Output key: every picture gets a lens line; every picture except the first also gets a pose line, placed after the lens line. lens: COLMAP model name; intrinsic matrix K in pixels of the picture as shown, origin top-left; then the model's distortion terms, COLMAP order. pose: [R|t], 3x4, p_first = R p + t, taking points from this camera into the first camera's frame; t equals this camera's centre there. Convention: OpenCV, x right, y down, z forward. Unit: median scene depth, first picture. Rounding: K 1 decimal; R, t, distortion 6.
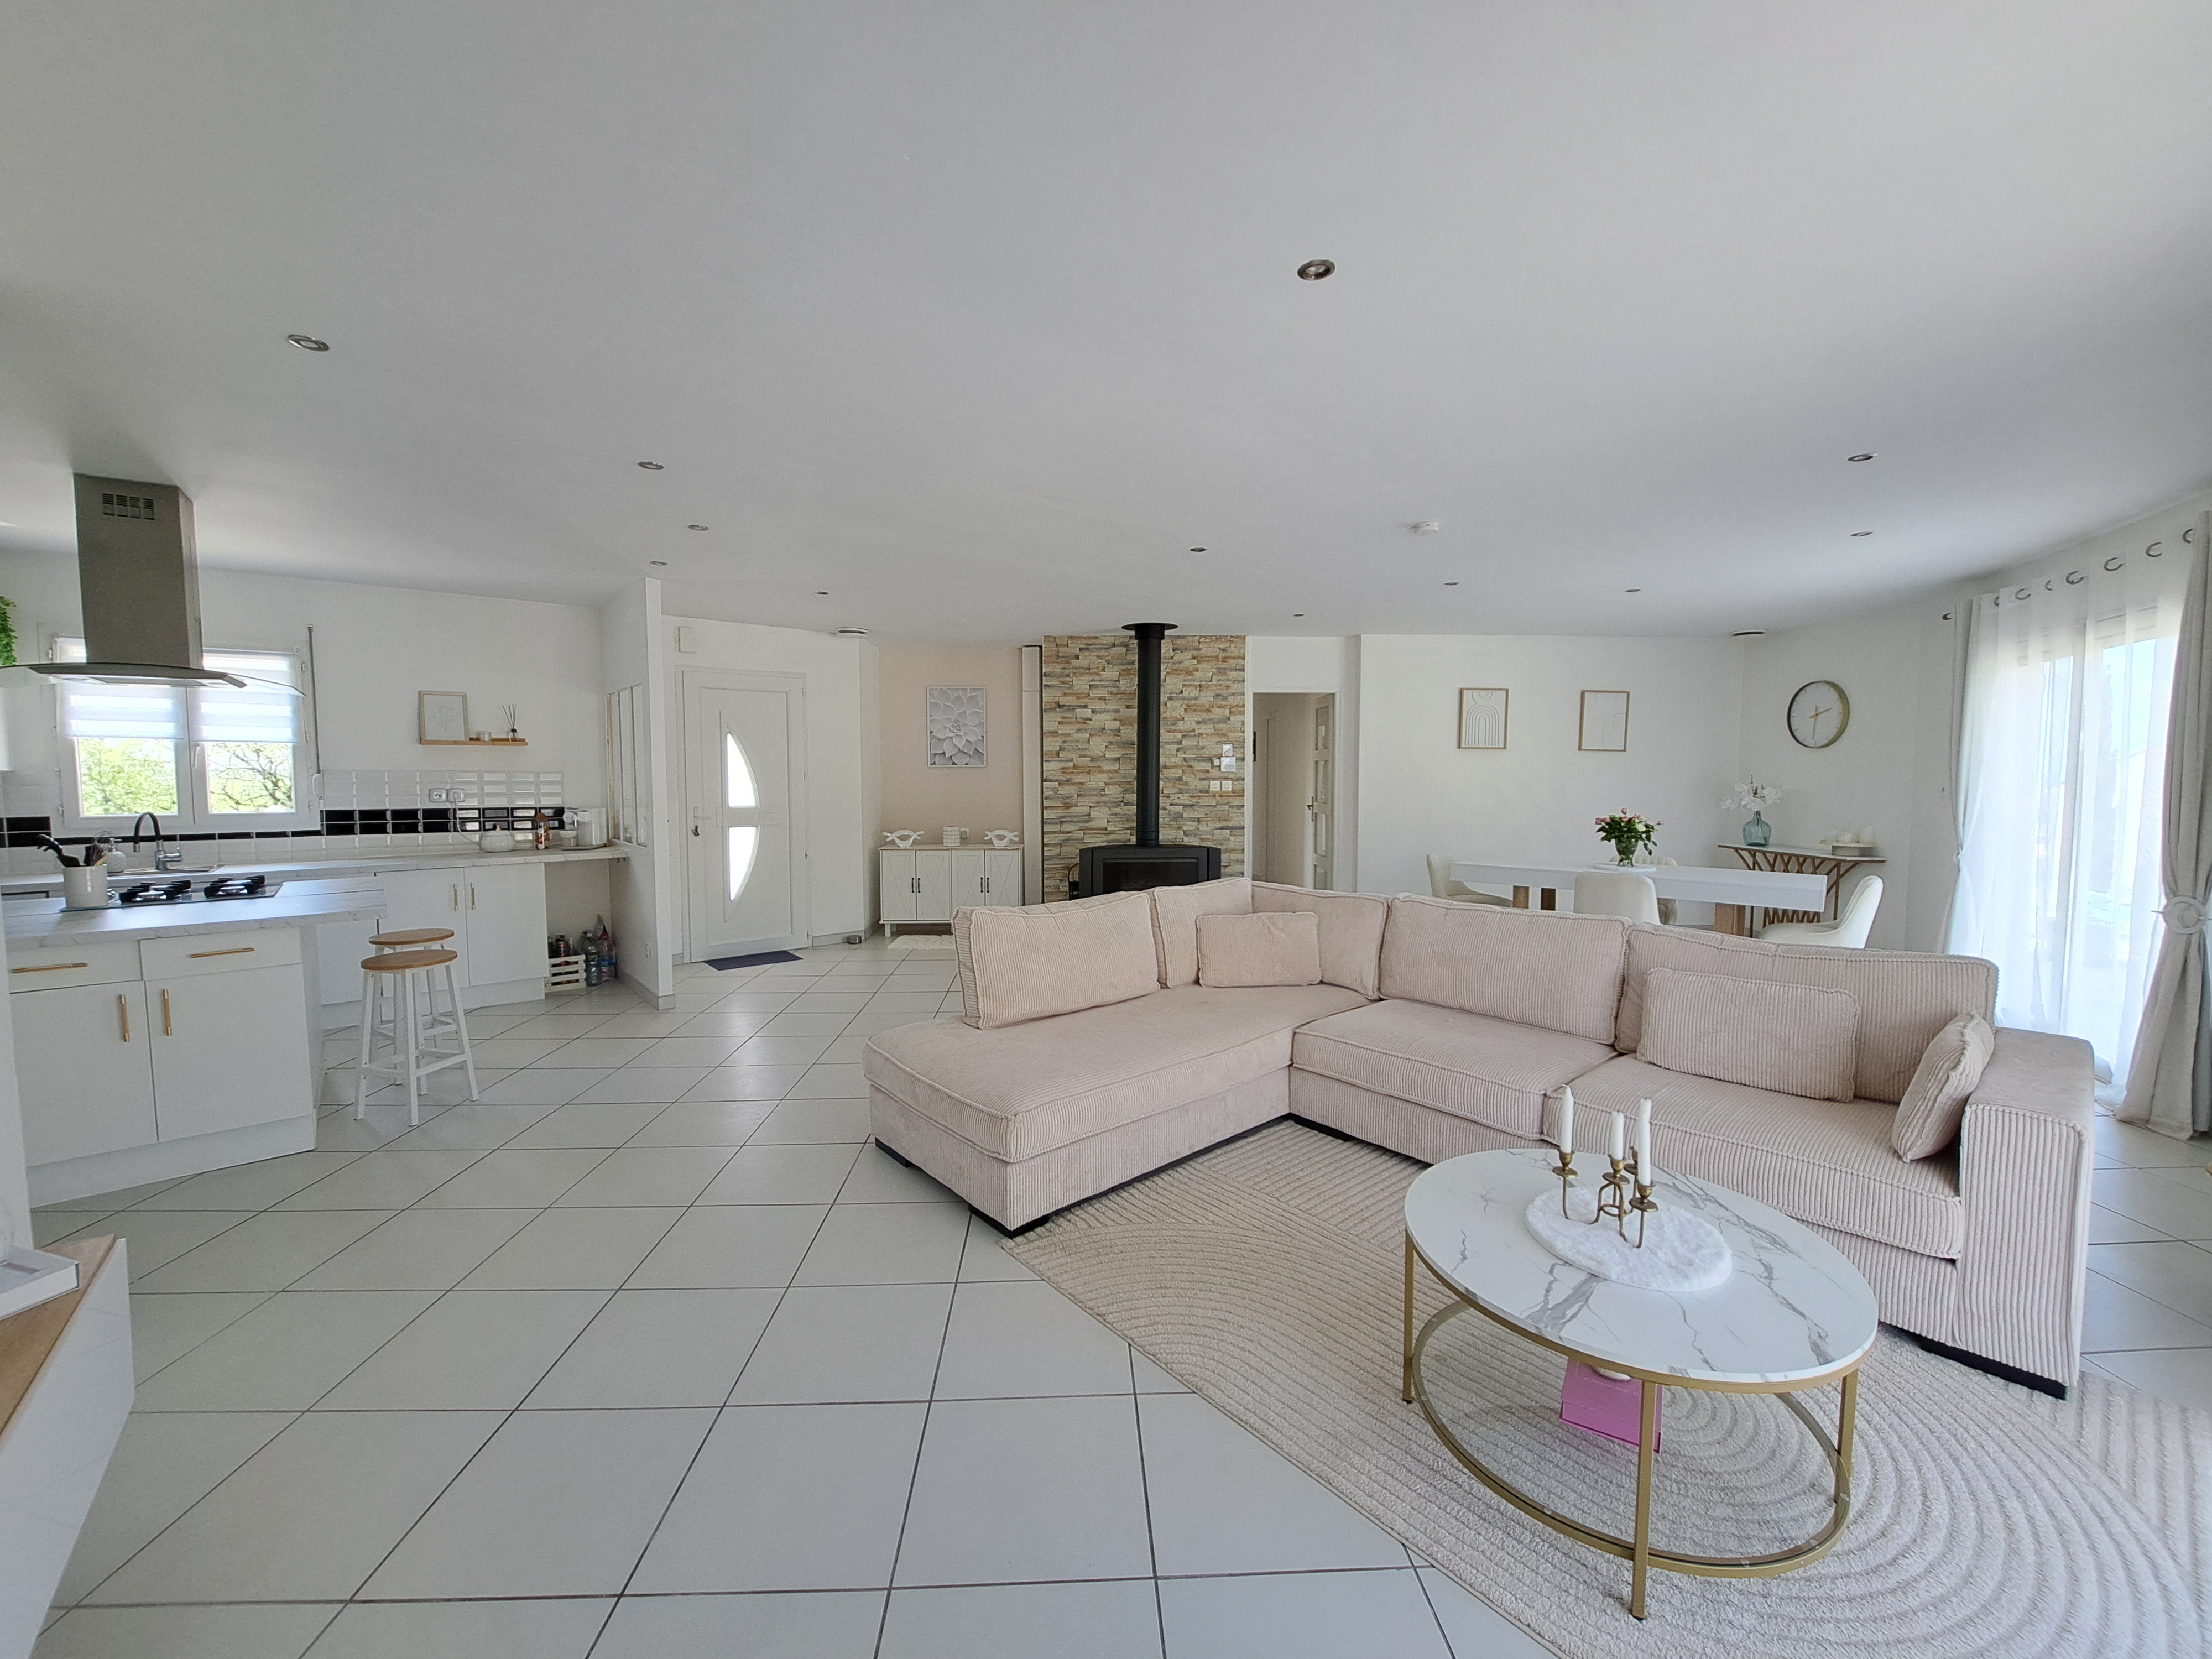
lens RADIAL K [[847.4, 0, 1106.0], [0, 847.4, 829.5], [0, 0, 1]] dist [-0.015341, 0.000162]
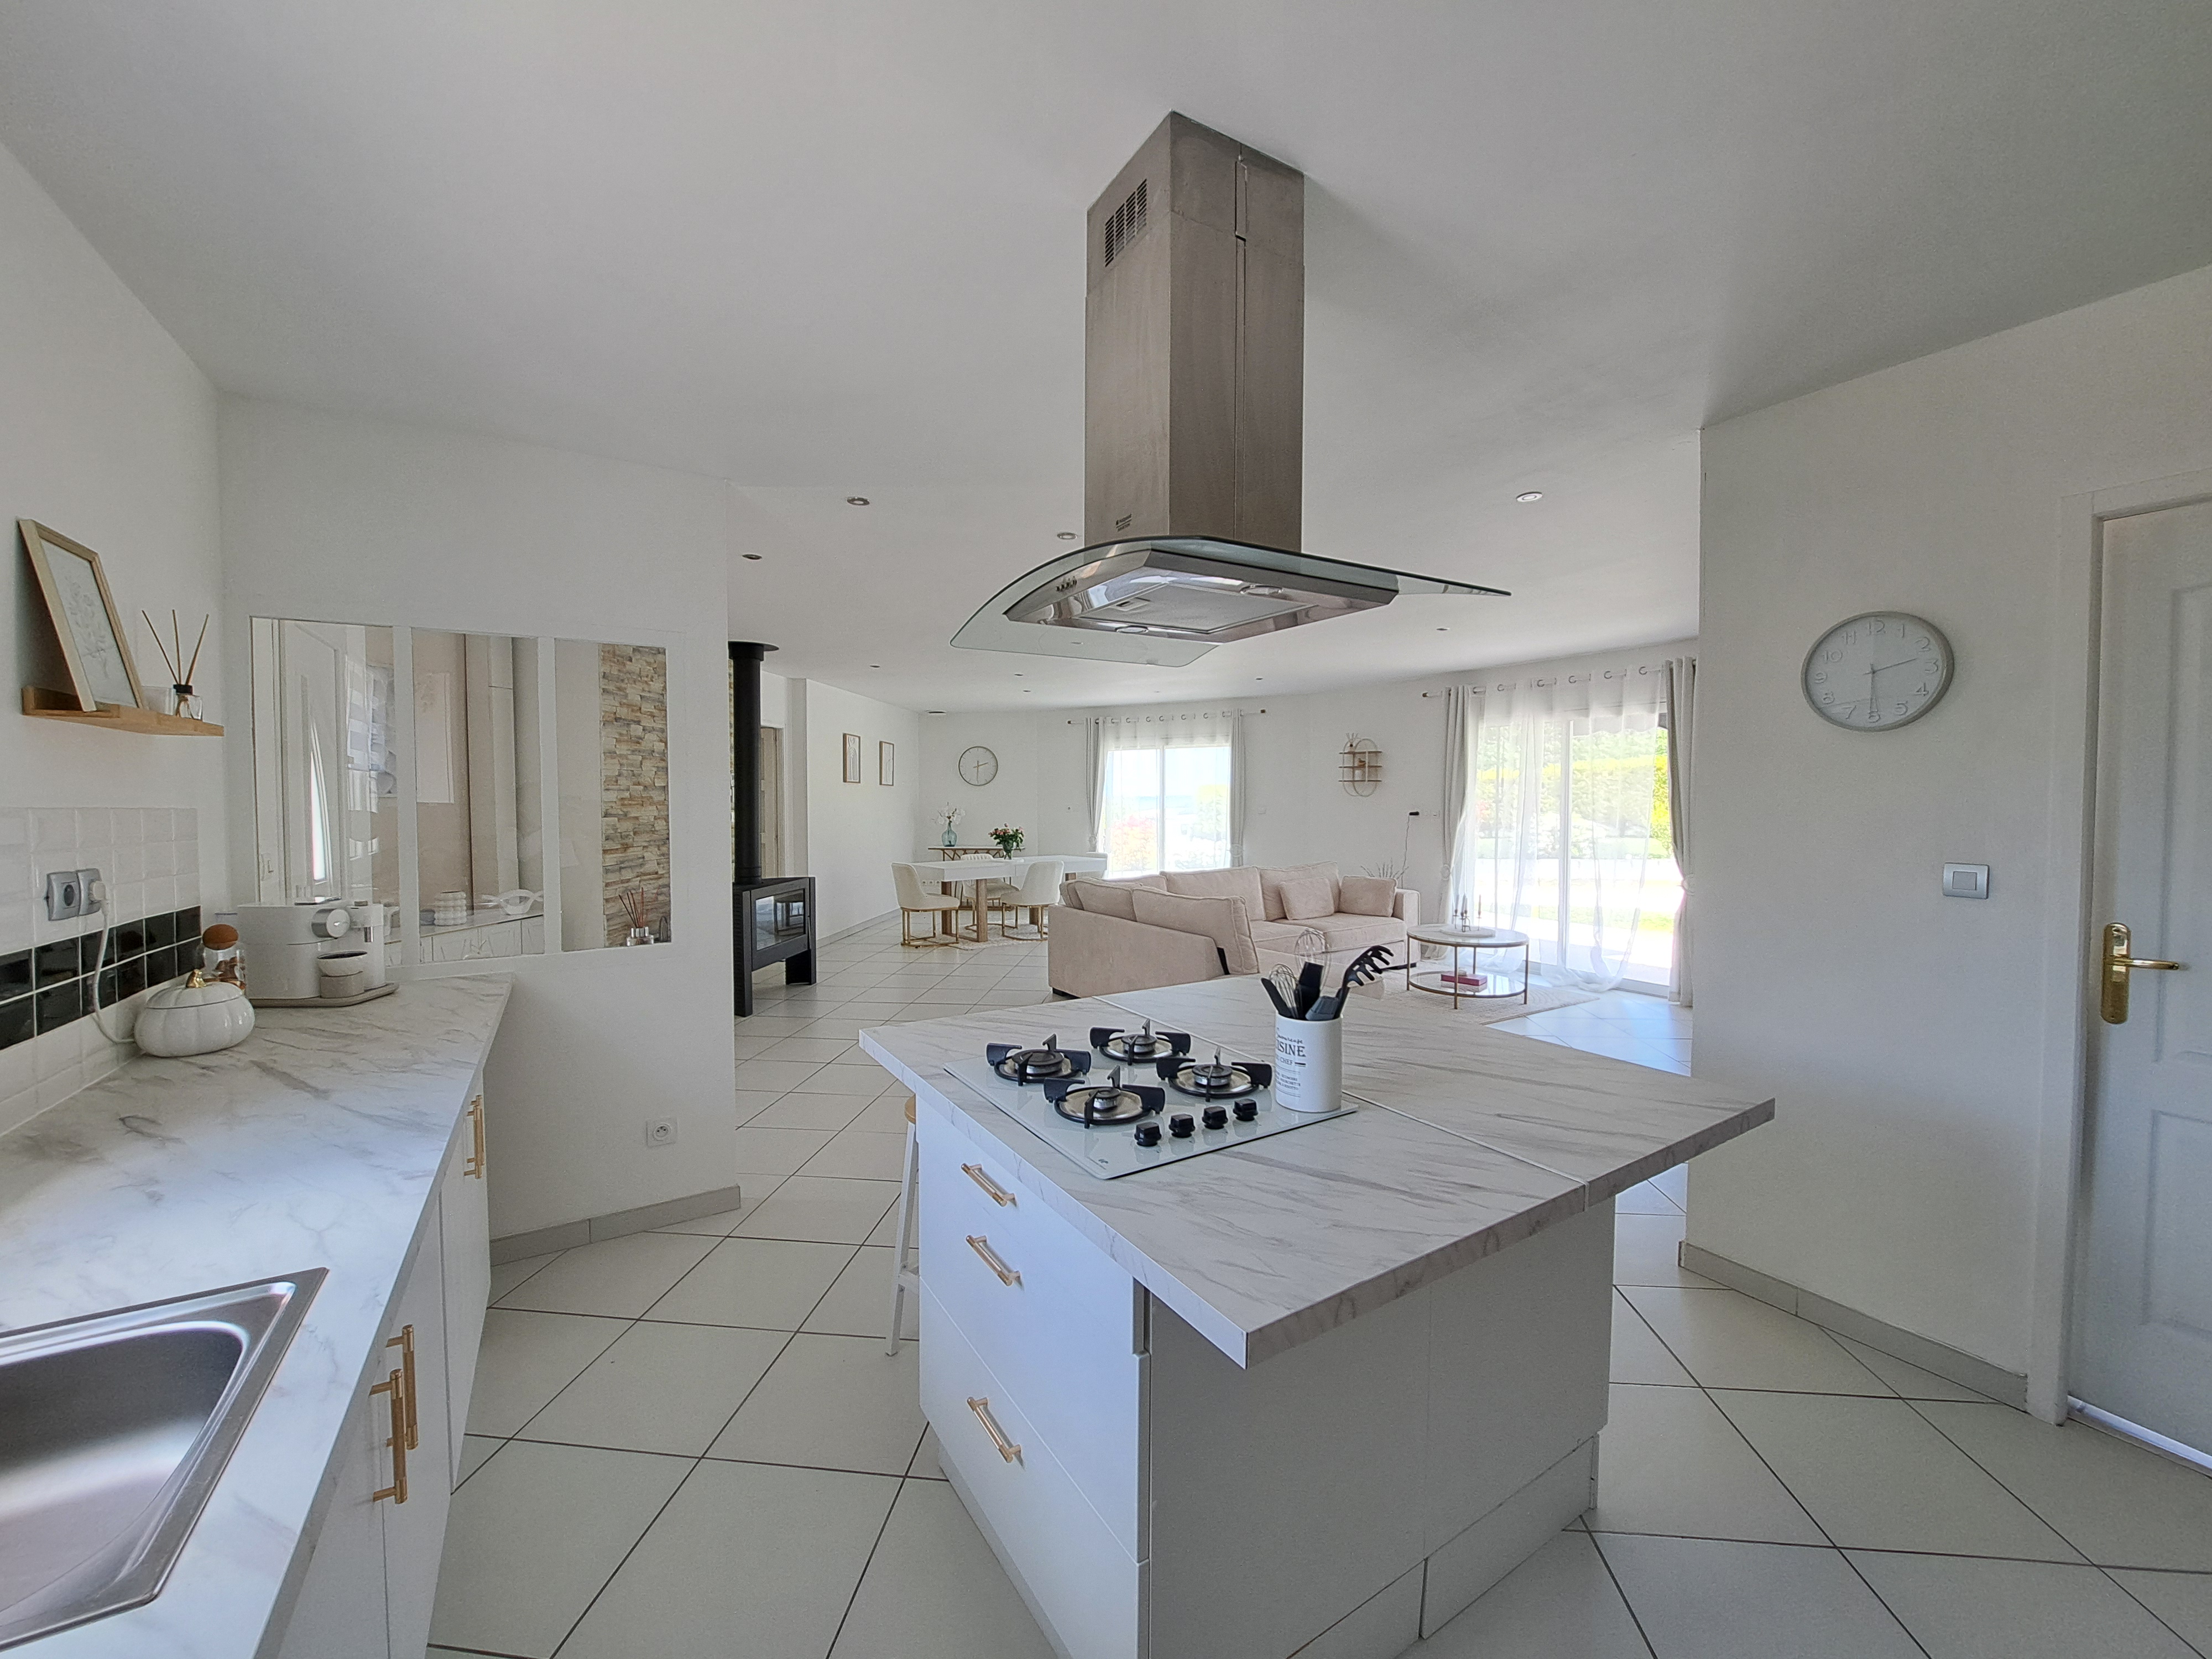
lens RADIAL K [[847.4, 0, 1106.0], [0, 847.4, 829.5], [0, 0, 1]] dist [-0.015341, 0.000162]
pose [[0.173686, -0.040636, 0.983962, -0.735924], [0.067864, 0.997267, 0.029206, -0.037048], [-0.982460, 0.061703, 0.175969, 0.429893]]
